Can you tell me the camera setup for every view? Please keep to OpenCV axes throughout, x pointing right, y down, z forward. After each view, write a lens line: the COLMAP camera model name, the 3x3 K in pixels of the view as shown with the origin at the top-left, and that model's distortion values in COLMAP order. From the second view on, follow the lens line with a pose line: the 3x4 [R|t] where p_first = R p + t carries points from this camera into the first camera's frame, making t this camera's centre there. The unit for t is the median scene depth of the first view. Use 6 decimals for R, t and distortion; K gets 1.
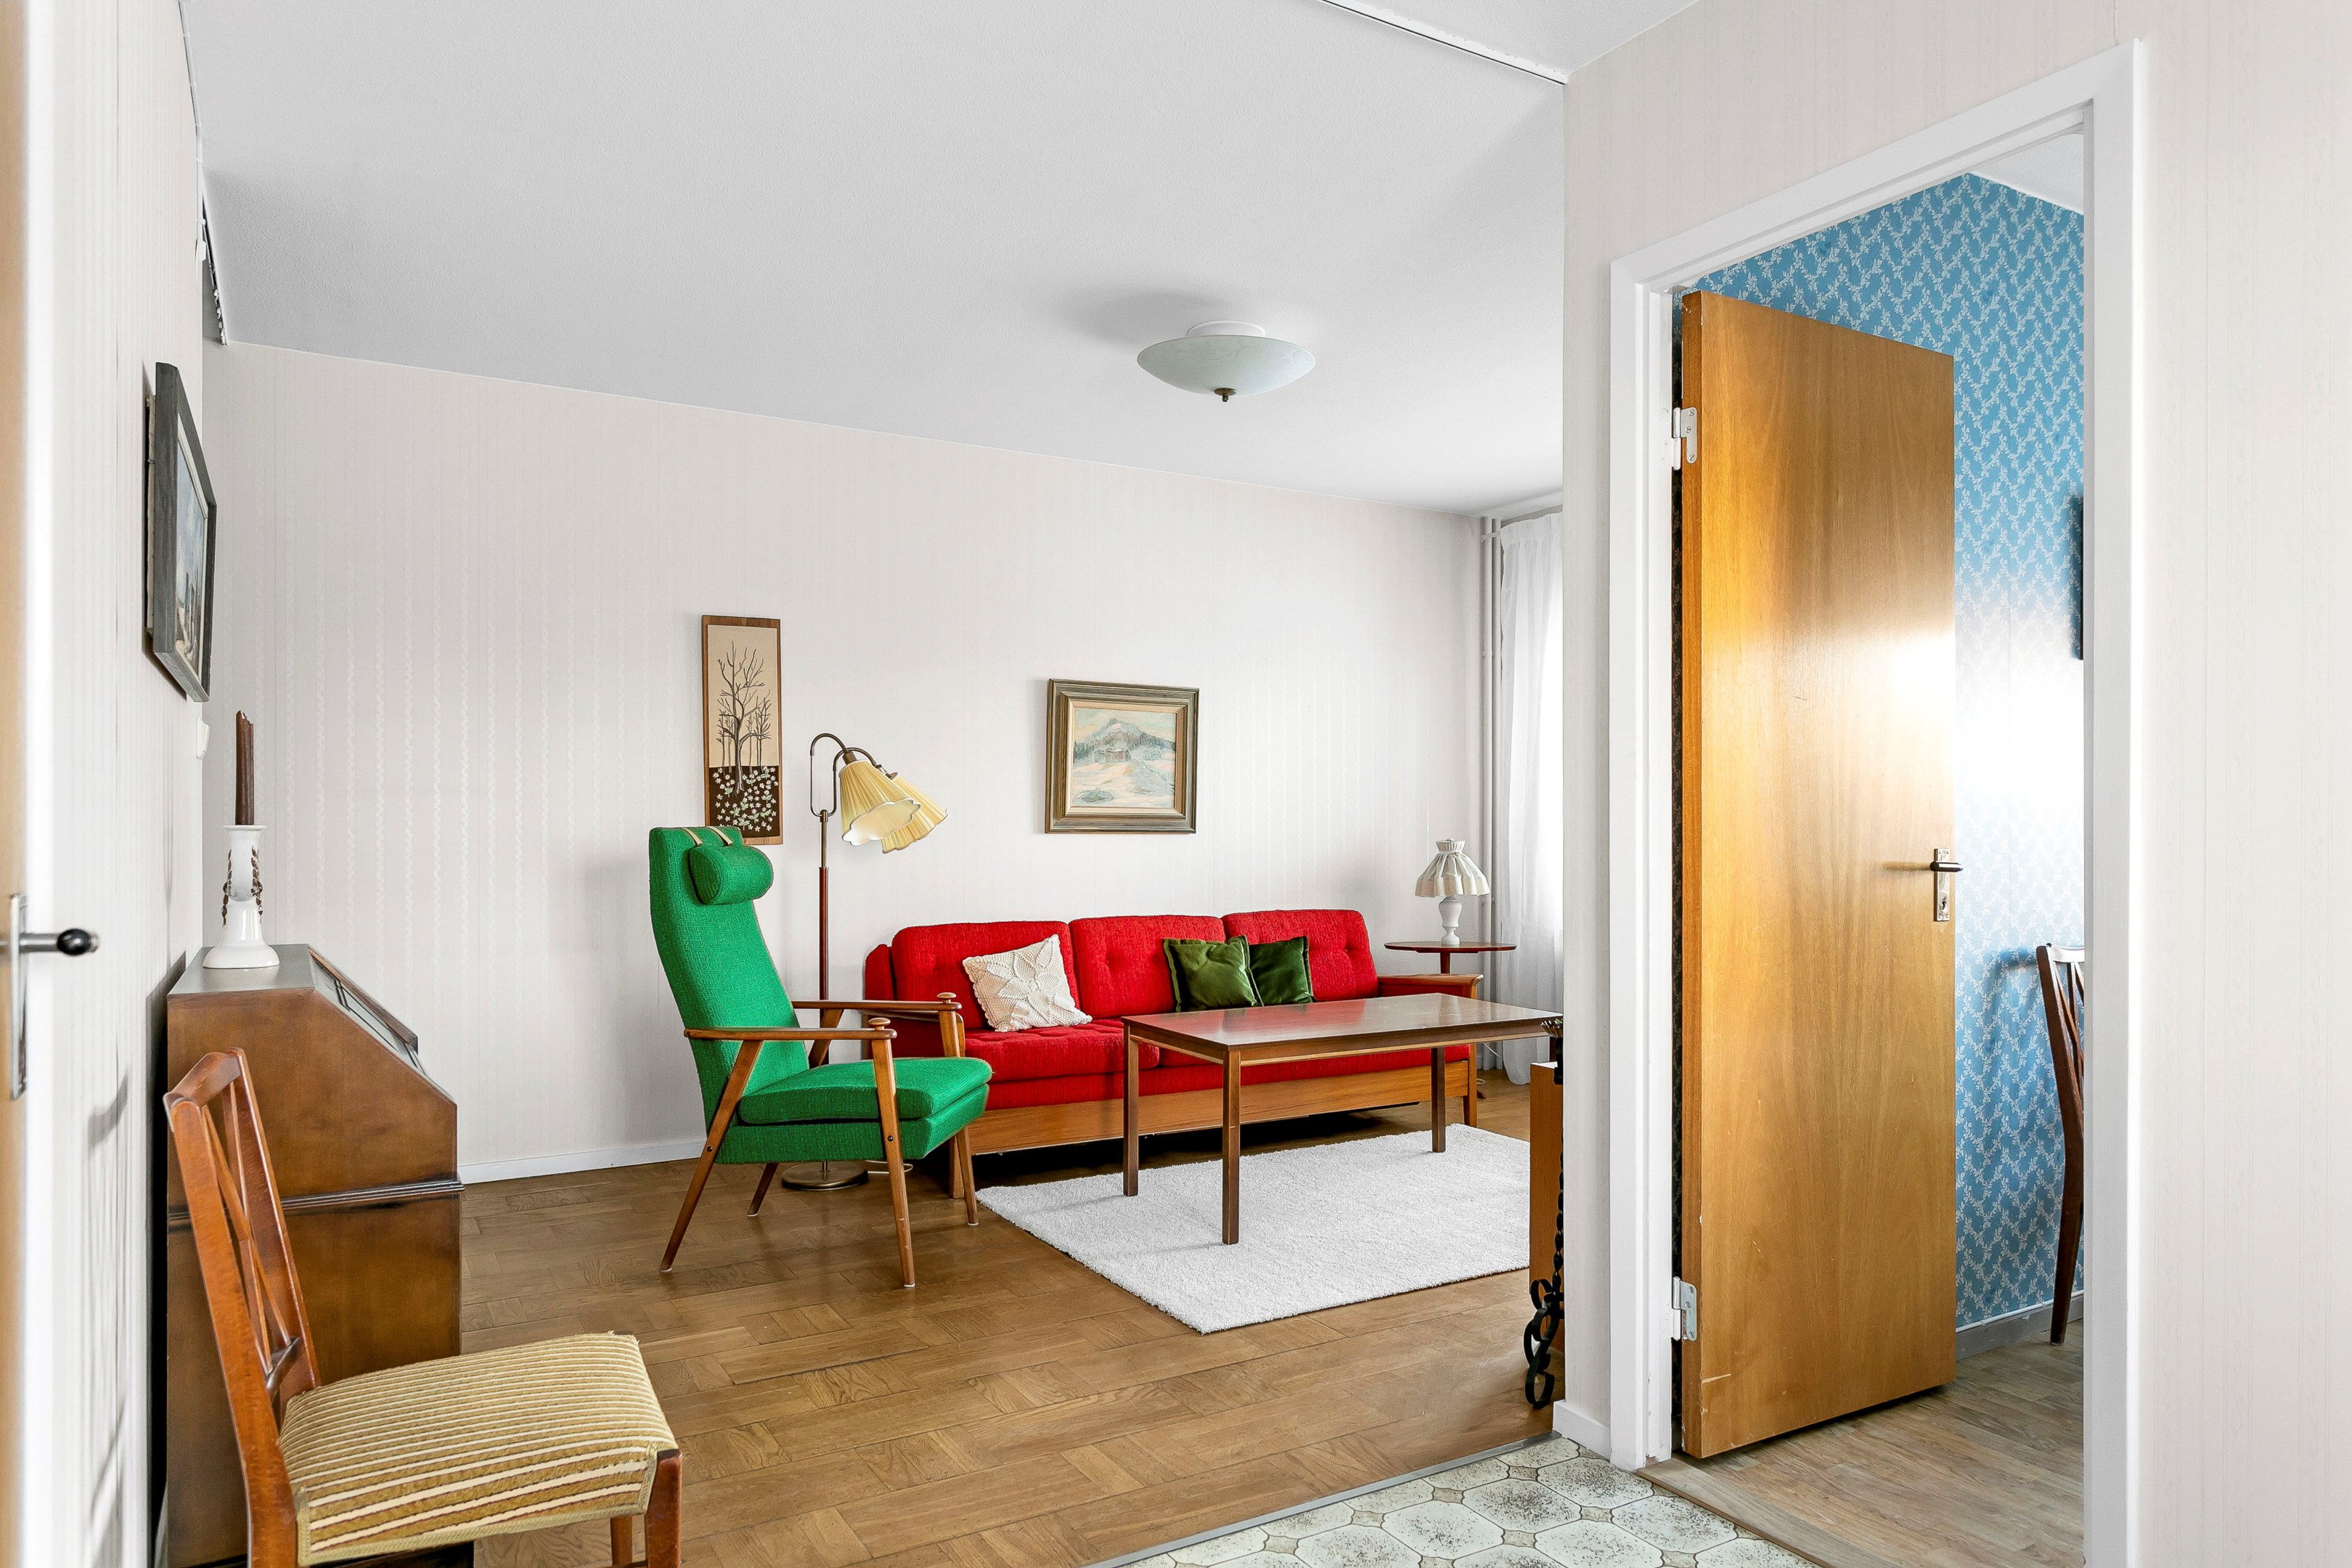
lens RADIAL K [[1490.3, 0, 1178.6], [0, 1490.3, 795.6], [0, 0, 1]] dist [0.001105, 0.004809]
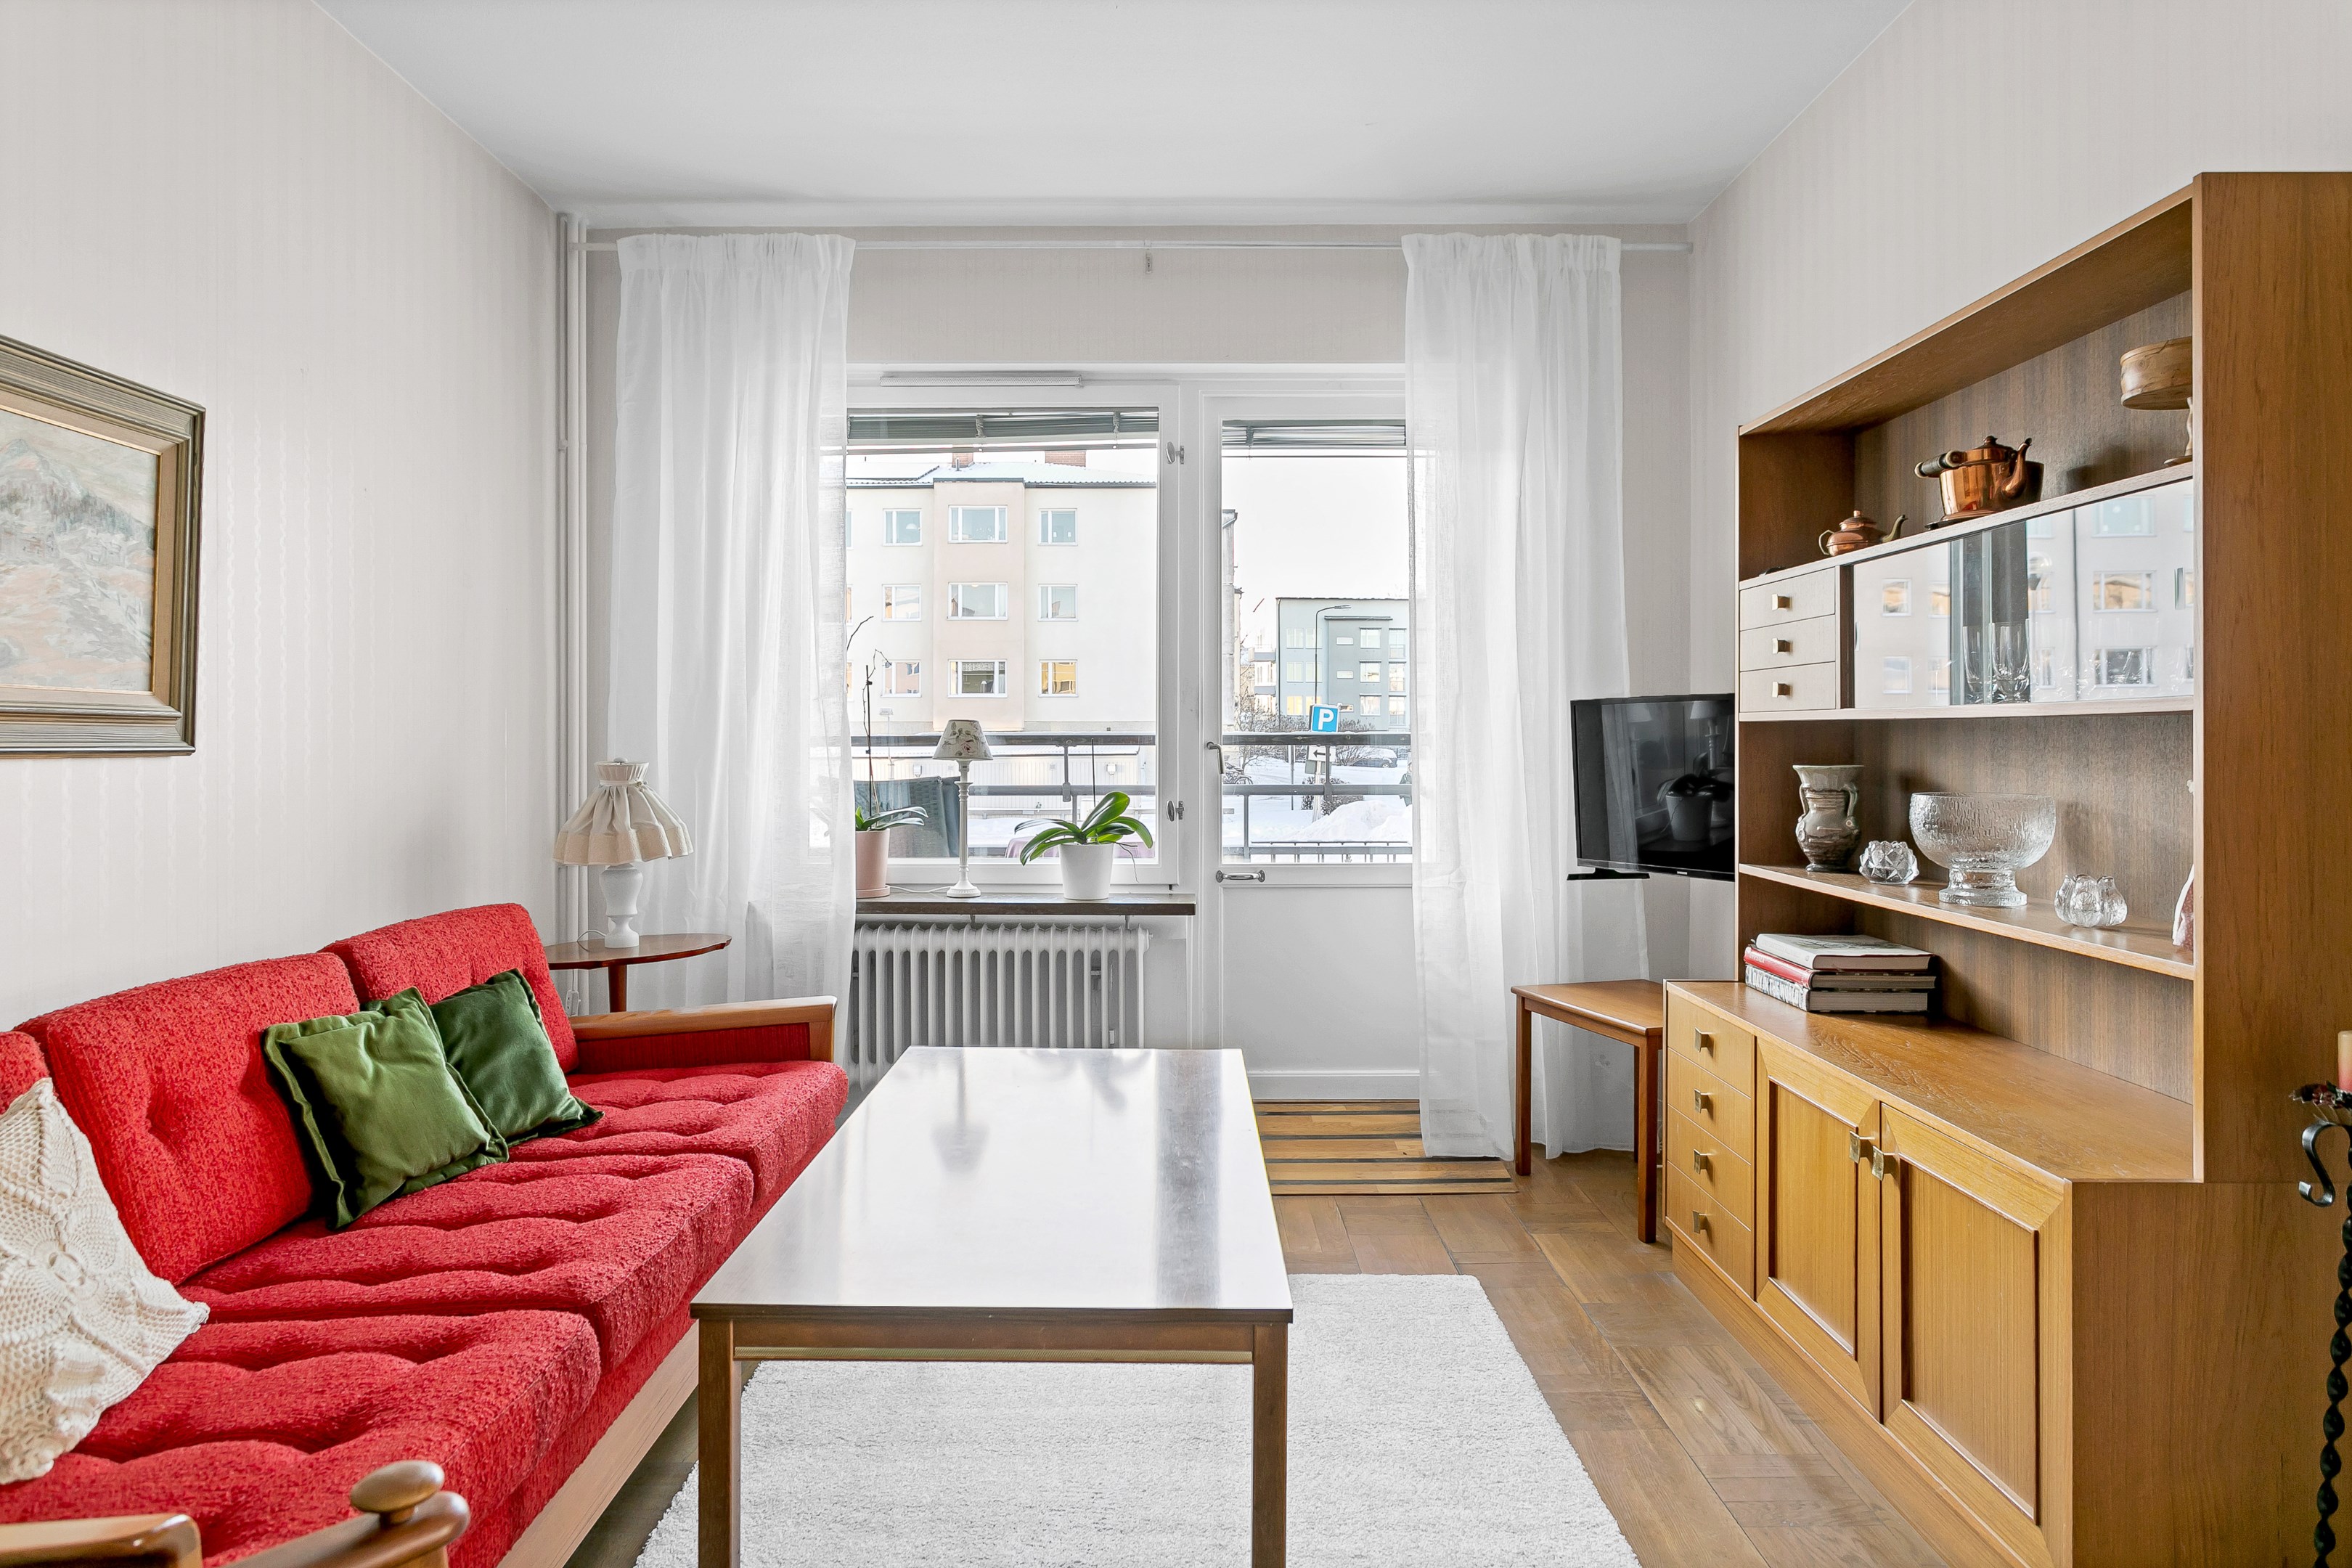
lens RADIAL K [[1490.3, 0, 1175.9], [0, 1490.3, 719.5], [0, 0, 1]] dist [0.001105, 0.004809]
pose [[0.509624, 0.007903, 0.860361, -0.217735], [-0.008155, 0.999957, -0.004354, 0.015588], [-0.860358, -0.004797, 0.509667, 0.590331]]
